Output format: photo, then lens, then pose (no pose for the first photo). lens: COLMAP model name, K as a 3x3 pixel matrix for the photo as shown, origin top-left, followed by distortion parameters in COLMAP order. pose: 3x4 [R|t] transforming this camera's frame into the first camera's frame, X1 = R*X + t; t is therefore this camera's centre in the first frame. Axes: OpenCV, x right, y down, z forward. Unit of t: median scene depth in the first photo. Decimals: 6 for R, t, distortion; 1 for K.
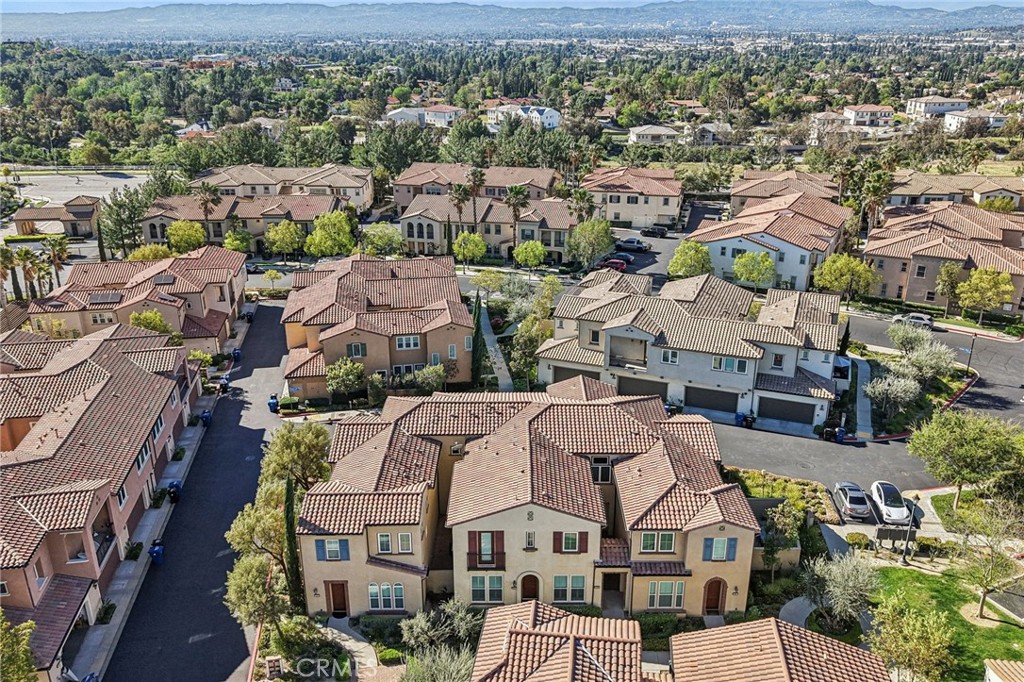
lens RADIAL K [[814.2, 0, 512.0], [0, 814.2, 341.0], [0, 0, 1]] dist [0.079902, -0.161948]
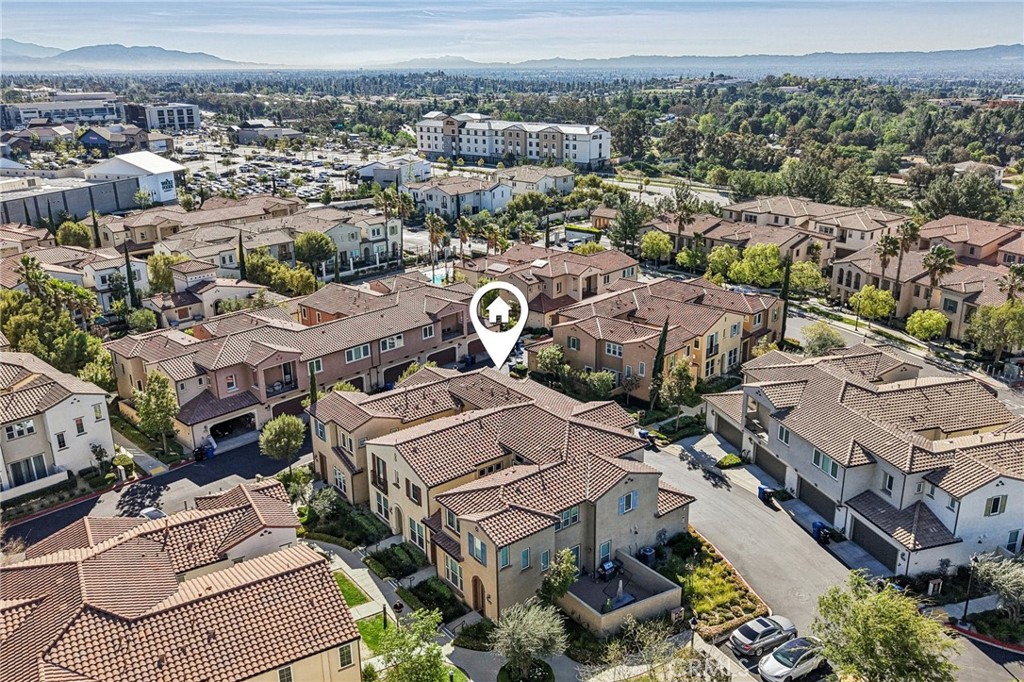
lens RADIAL K [[814.2, 0, 512.0], [0, 814.2, 341.0], [0, 0, 1]] dist [0.079902, -0.161948]
pose [[0.612397, 0.251282, -0.749551, 0.625020], [-0.282079, 0.955183, 0.089754, -0.071171], [0.738512, 0.156468, 0.655833, 0.178379]]
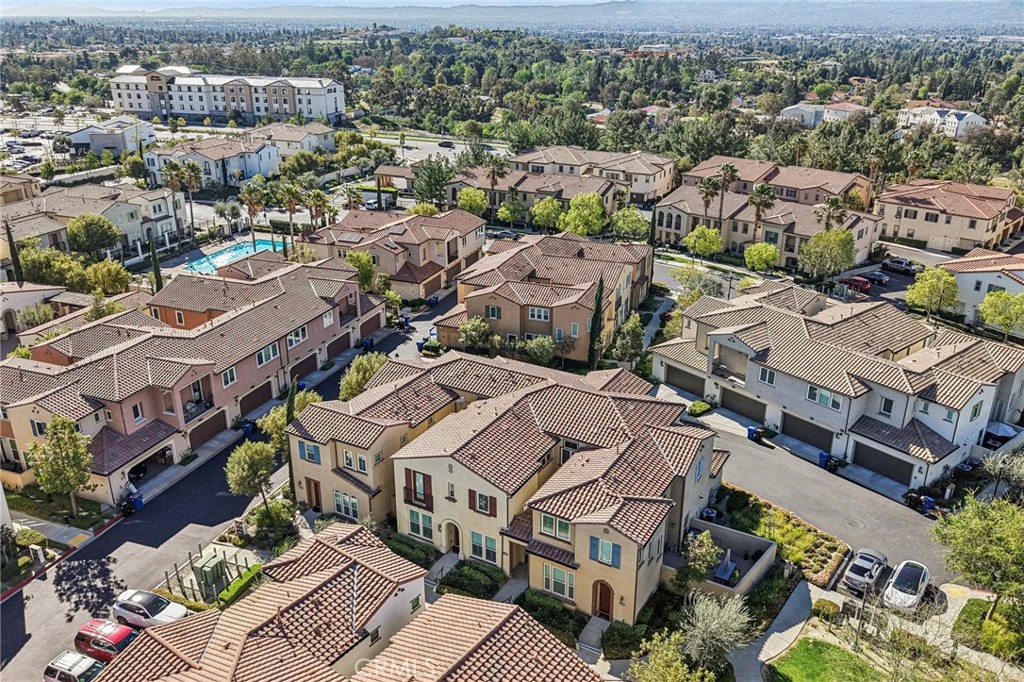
lens RADIAL K [[800.6, 0, 512.0], [0, 800.6, 341.0], [0, 0, 1]] dist [0.058238, -0.093028]
pose [[0.867514, 0.192047, -0.458844, 0.339540], [-0.185722, 0.980807, 0.059377, -0.019373], [0.461440, 0.033707, 0.886531, 0.051541]]
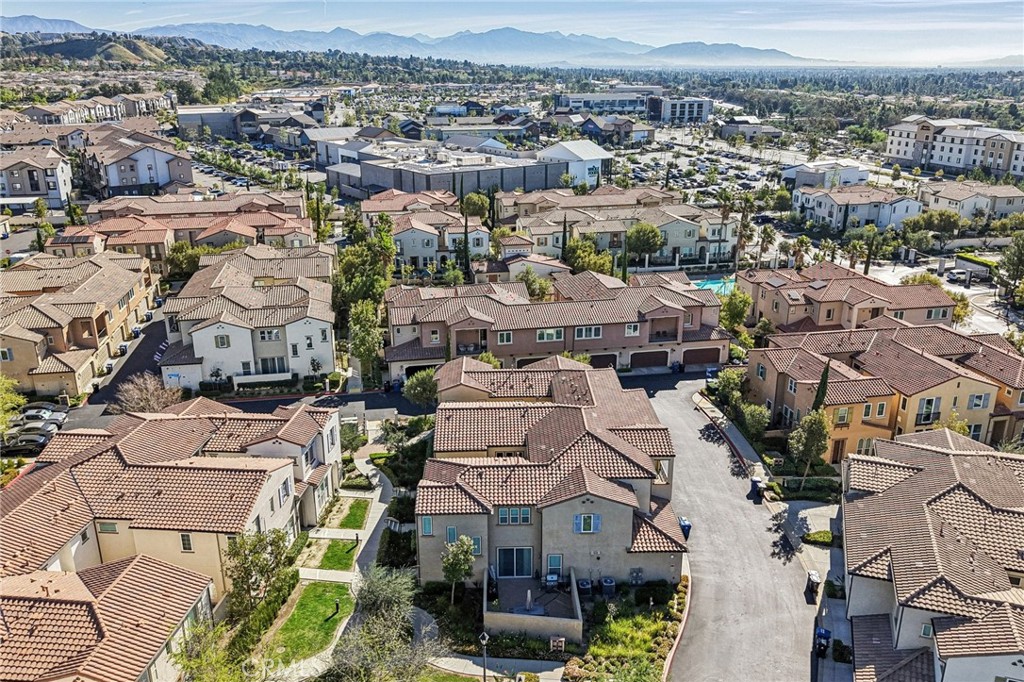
lens RADIAL K [[800.6, 0, 512.0], [0, 800.6, 341.0], [0, 0, 1]] dist [0.058238, -0.093028]
pose [[0.026707, 0.328831, -0.944011, 0.777817], [-0.363099, 0.883040, 0.297320, -0.217831], [0.931368, 0.334828, 0.142982, 0.540319]]
